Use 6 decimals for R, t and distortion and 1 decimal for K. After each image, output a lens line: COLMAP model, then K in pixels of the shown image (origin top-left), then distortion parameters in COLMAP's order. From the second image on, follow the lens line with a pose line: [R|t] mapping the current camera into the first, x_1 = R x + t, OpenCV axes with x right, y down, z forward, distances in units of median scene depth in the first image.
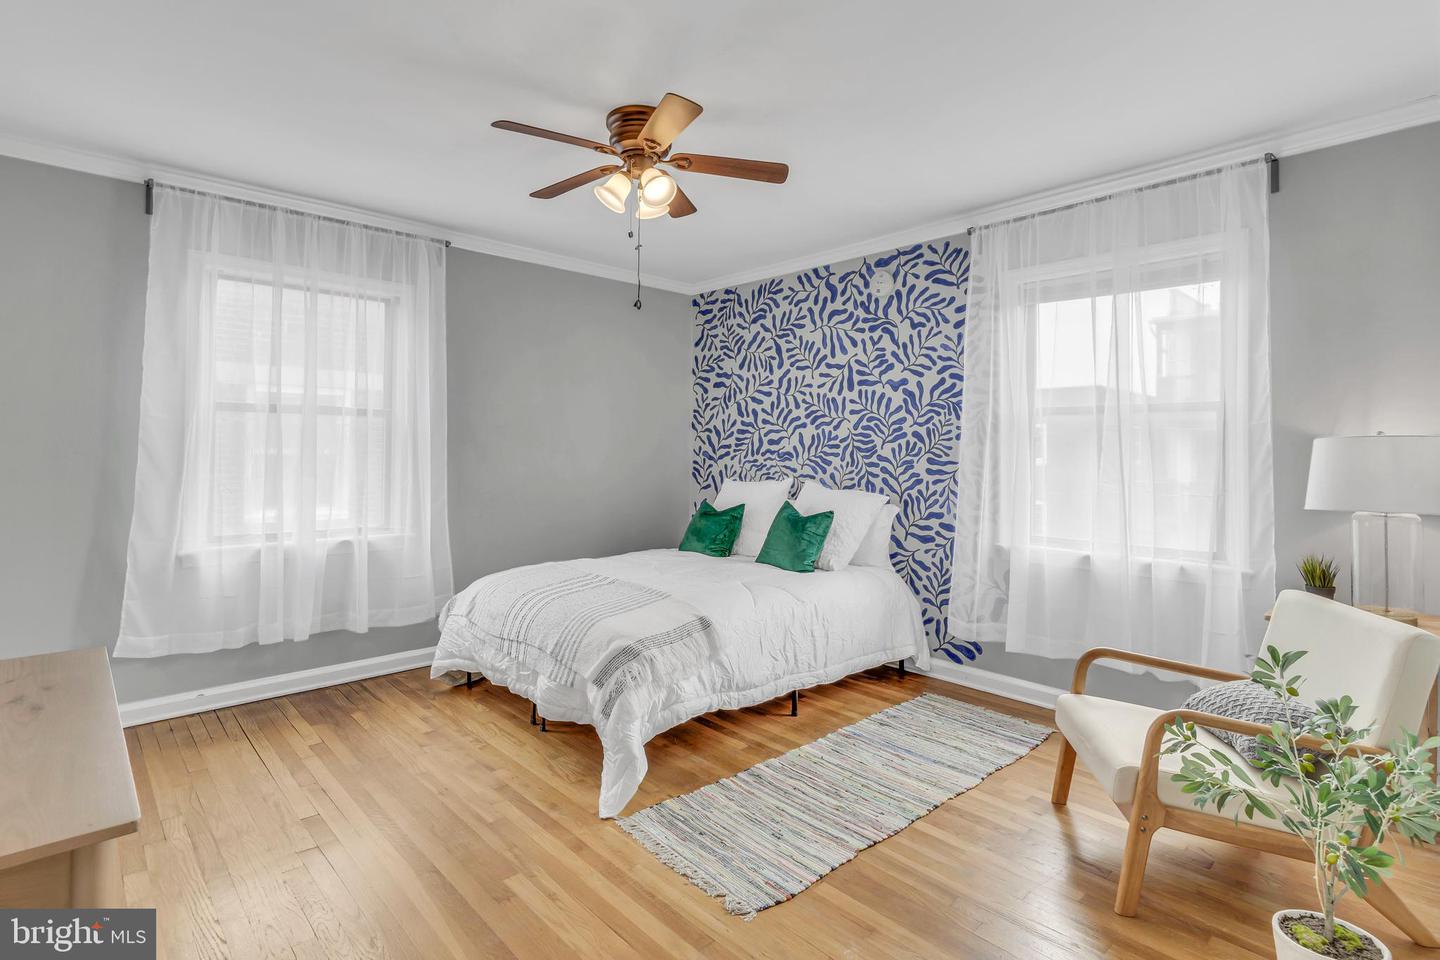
lens RADIAL K [[710.4, 0, 726.2], [0, 710.4, 440.1], [0, 0, 1]] dist [0.000845, -0.000117]
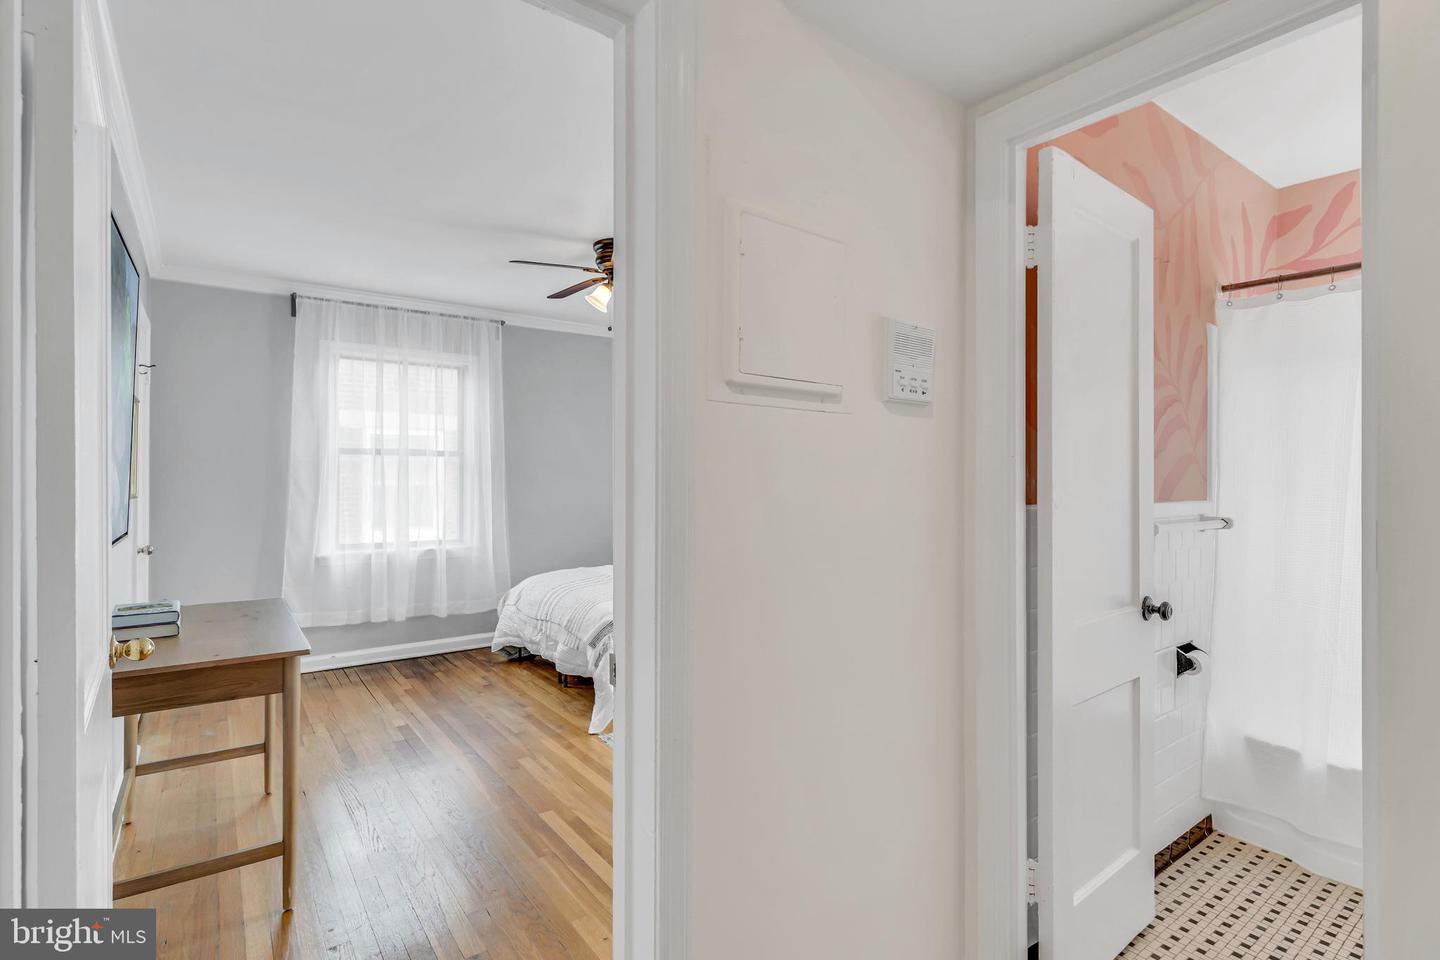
lens RADIAL K [[691.2, 0, 721.1], [0, 691.2, 480.5], [0, 0, 1]] dist [-0.001136, 0.003033]
pose [[0.992911, -0.005587, -0.118731, 0.161089], [0.007543, 0.999843, 0.016028, -0.004888], [0.118623, -0.016810, 0.992797, -0.224000]]
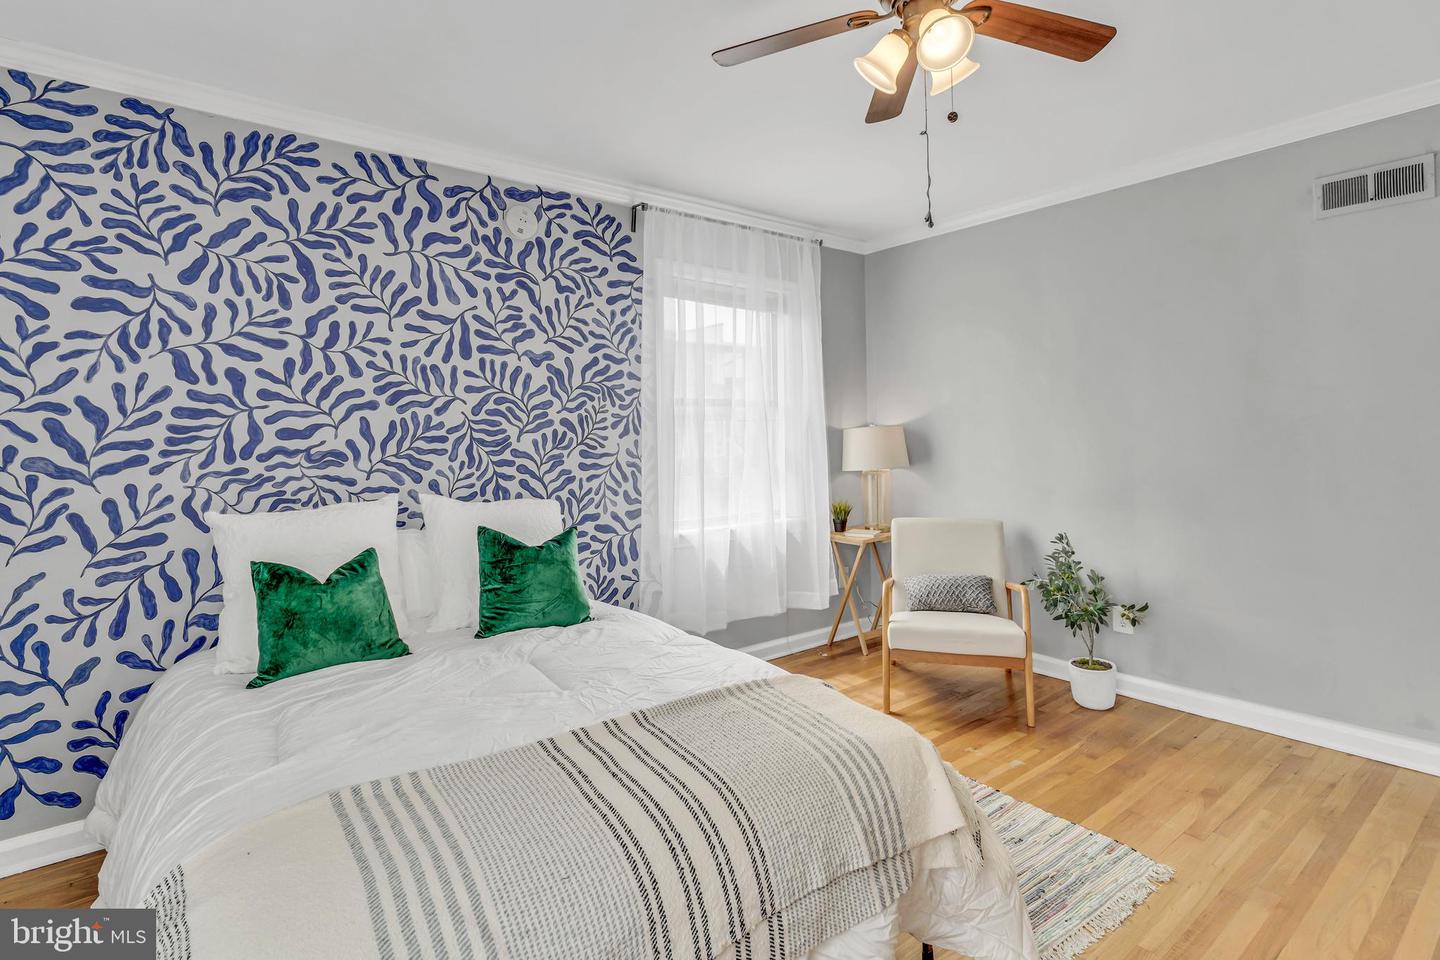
lens RADIAL K [[691.2, 0, 750.6], [0, 691.2, 422.7], [0, 0, 1]] dist [-0.001136, 0.003033]
pose [[0.094299, 0.014430, 0.995439, -0.519488], [0.008991, 0.999842, -0.015345, 0.006584], [-0.995503, 0.010397, 0.094154, 0.736443]]
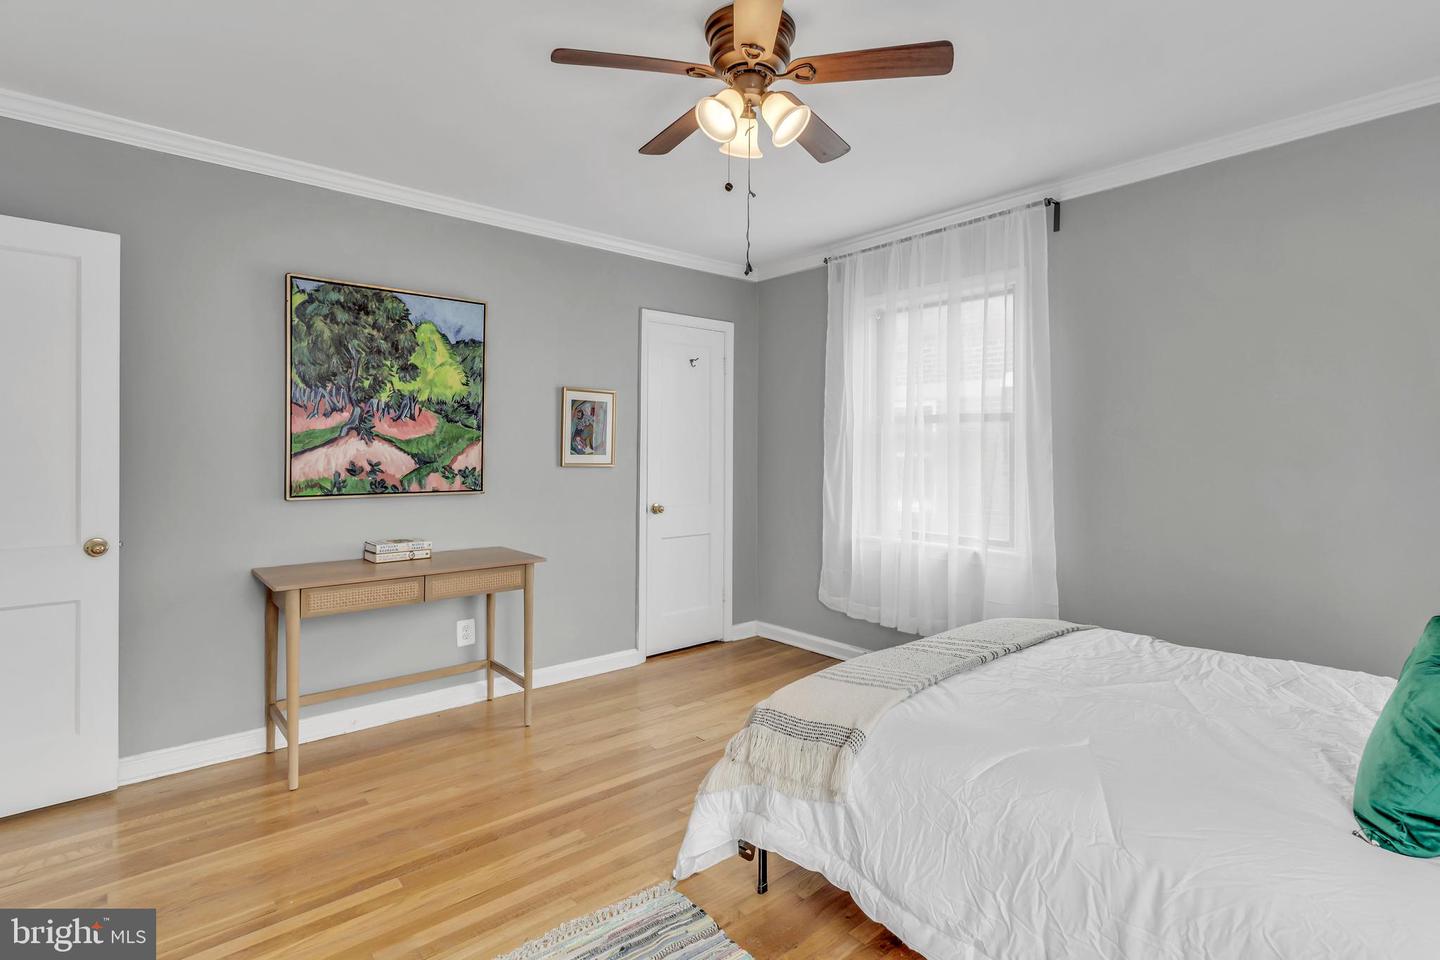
lens RADIAL K [[691.2, 0, 711.7], [0, 691.2, 466.0], [0, 0, 1]] dist [-0.001136, 0.003033]
pose [[-0.030322, 0.000587, -0.999540, 0.411856], [0.012224, 0.999925, 0.000216, 0.019807], [0.999465, -0.012212, -0.030327, 0.652078]]
